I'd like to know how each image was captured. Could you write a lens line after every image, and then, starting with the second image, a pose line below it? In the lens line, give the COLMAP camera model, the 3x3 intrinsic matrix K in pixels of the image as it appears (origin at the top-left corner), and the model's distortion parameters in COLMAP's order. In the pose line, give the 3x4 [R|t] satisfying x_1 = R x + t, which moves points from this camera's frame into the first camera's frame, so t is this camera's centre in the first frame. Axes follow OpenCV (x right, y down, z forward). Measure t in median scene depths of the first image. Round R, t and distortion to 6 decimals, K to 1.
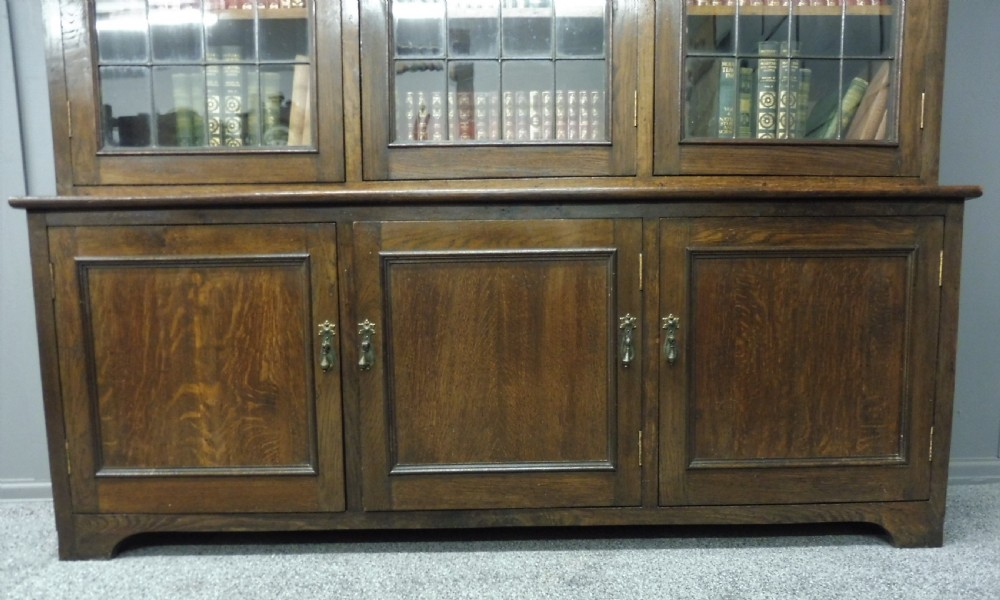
lens RADIAL K [[732.8, 0, 512.6], [0, 732.8, 381.3], [0, 0, 1]] dist [-0.050085, 0.021572]
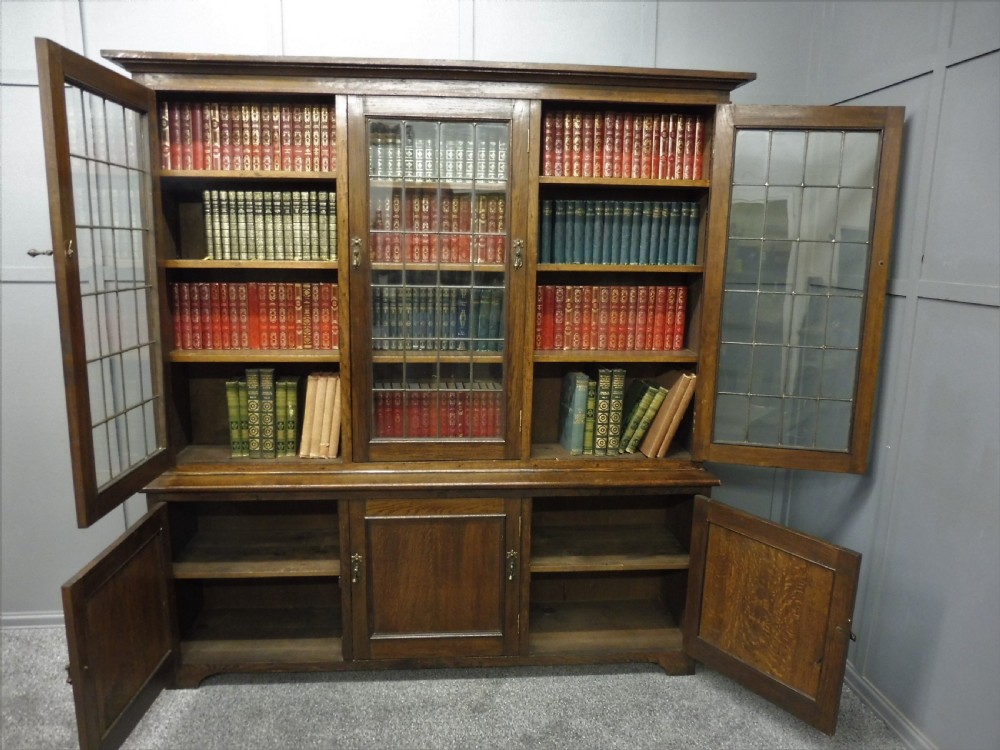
lens RADIAL K [[717.4, 0, 505.7], [0, 717.4, 374.0], [0, 0, 1]] dist [-0.050766, 0.006135]
pose [[0.996847, 0.015519, 0.077815, 0.007582], [-0.020837, 0.997468, 0.067996, -0.604844], [-0.076562, -0.069403, 0.994646, -0.612031]]
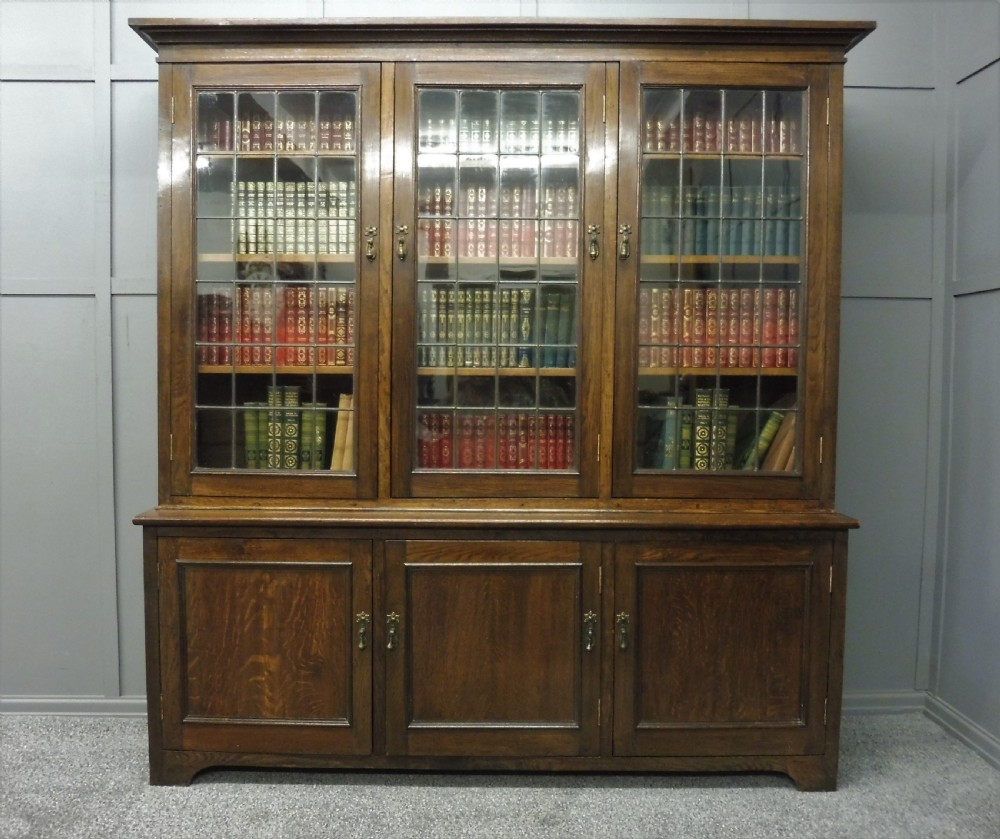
lens RADIAL K [[830.6, 0, 480.4], [0, 830.6, 401.9], [0, 0, 1]] dist [-0.047036, -0.011861]
pose [[0.999635, 0.018322, -0.019859, -0.018234], [-0.019771, 0.996957, -0.075399, -0.348844], [0.018417, 0.075764, 0.996956, -0.517872]]
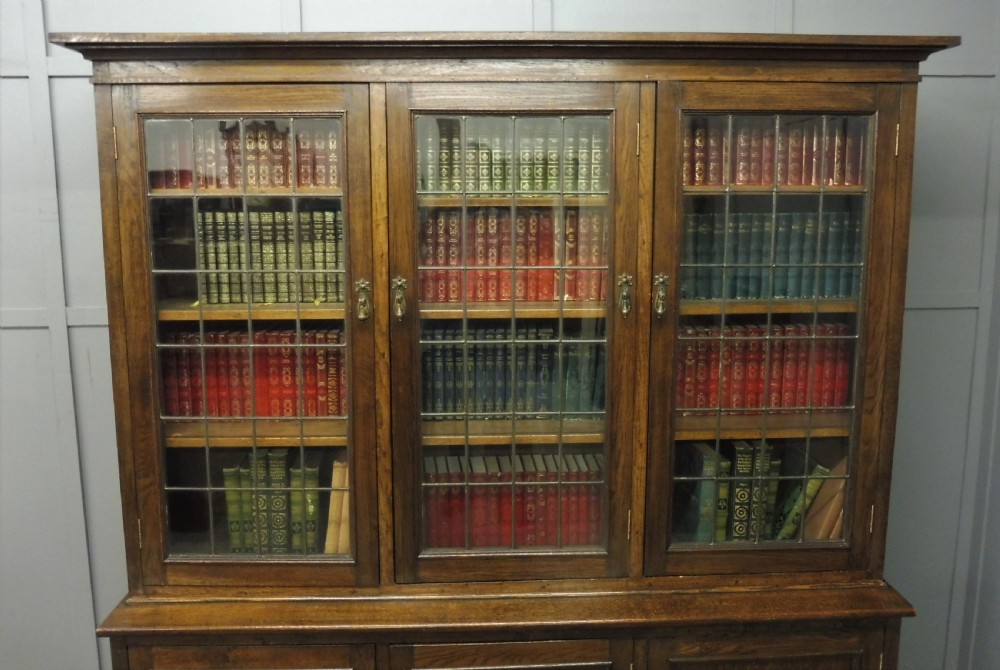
lens RADIAL K [[758.0, 0, 515.4], [0, 758.0, 284.3], [0, 0, 1]] dist [-0.052728, 0.000065]
pose [[0.999578, 0.006942, 0.028220, -0.052033], [-0.007125, 0.999954, 0.006383, -0.786113], [-0.028174, -0.006582, 0.999581, -0.205893]]
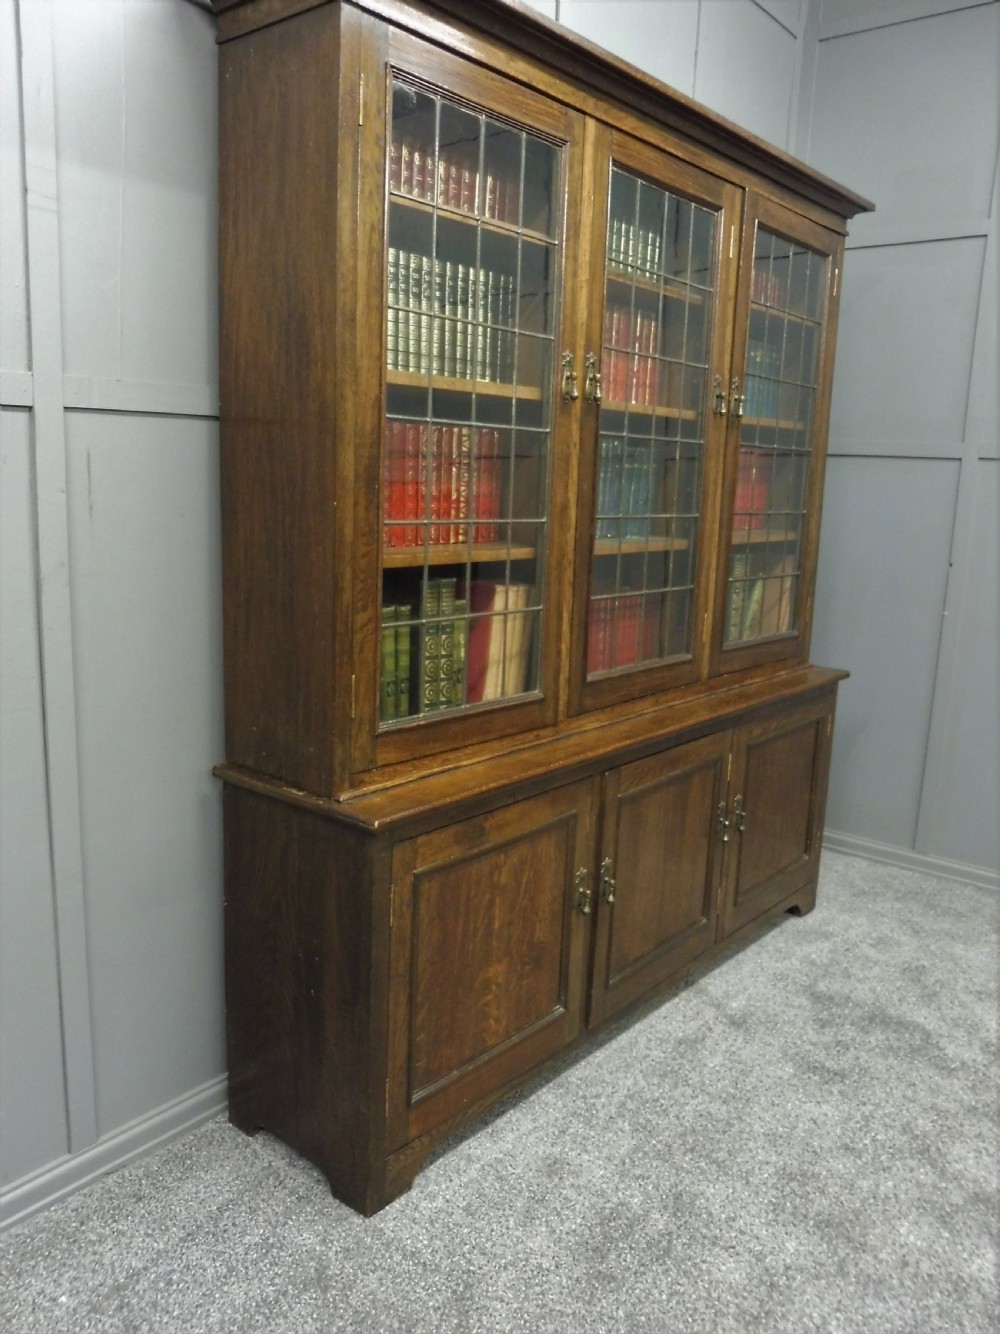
lens RADIAL K [[1034.2, 0, 480.9], [0, 1034.2, 663.2], [0, 0, 1]] dist [-0.047091, 0.003193]
pose [[0.666363, -0.104149, 0.738318, -1.378046], [0.042167, 0.993876, 0.102142, -0.518533], [-0.744434, -0.036931, 0.666674, 0.139142]]
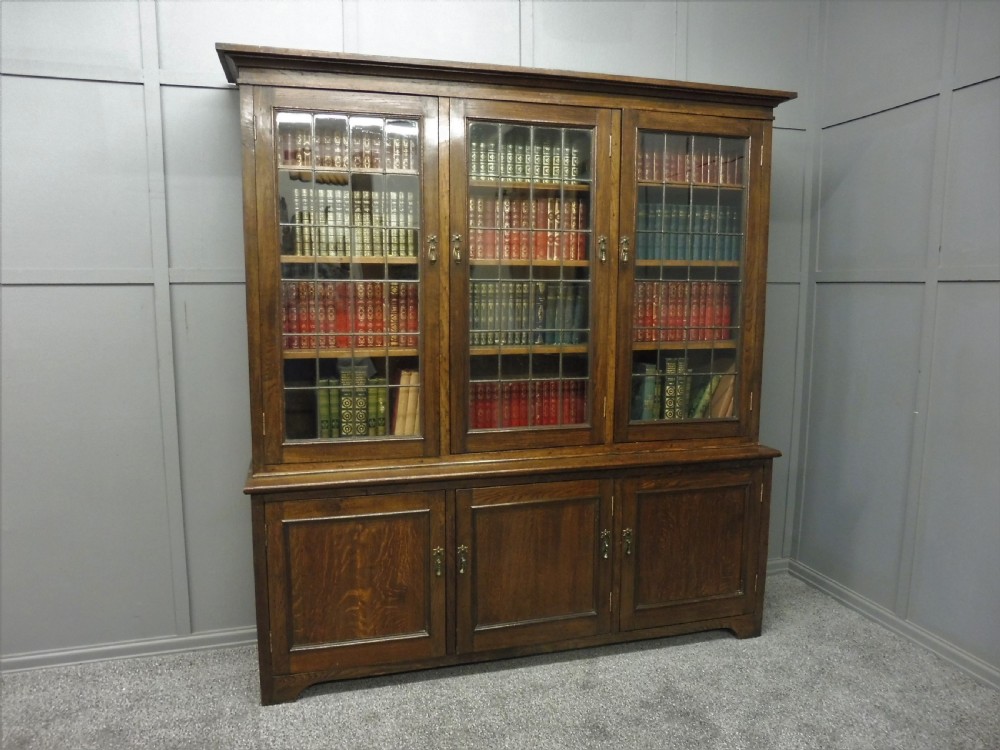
lens RADIAL K [[717.4, 0, 500.2], [0, 717.4, 373.7], [0, 0, 1]] dist [-0.050766, 0.006135]
pose [[0.968299, -0.015156, 0.249332, -0.511994], [0.013894, 0.999880, 0.006822, -0.481384], [-0.249406, -0.003142, 0.968394, -0.611586]]
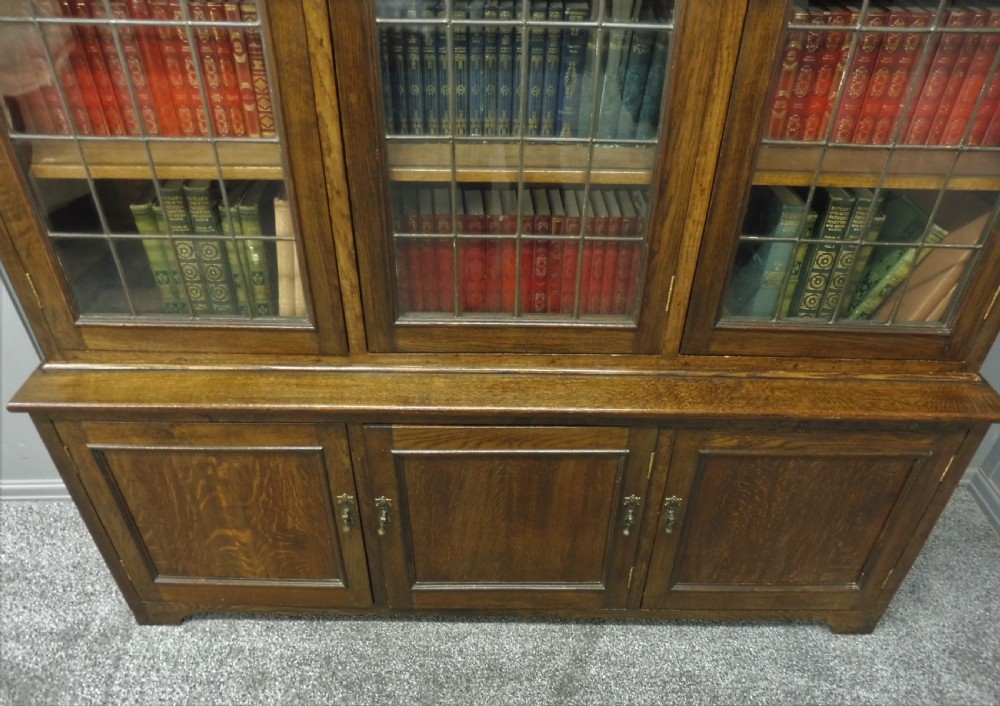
lens RADIAL K [[728.9, 0, 505.2], [0, 728.9, 382.2], [0, 0, 1]] dist [-0.044417, 0.007466]
pose [[0.999564, 0.029134, 0.004805, -0.033794], [-0.027408, 0.854907, 0.518057, -0.753326], [0.010985, -0.517962, 0.855333, 0.192221]]
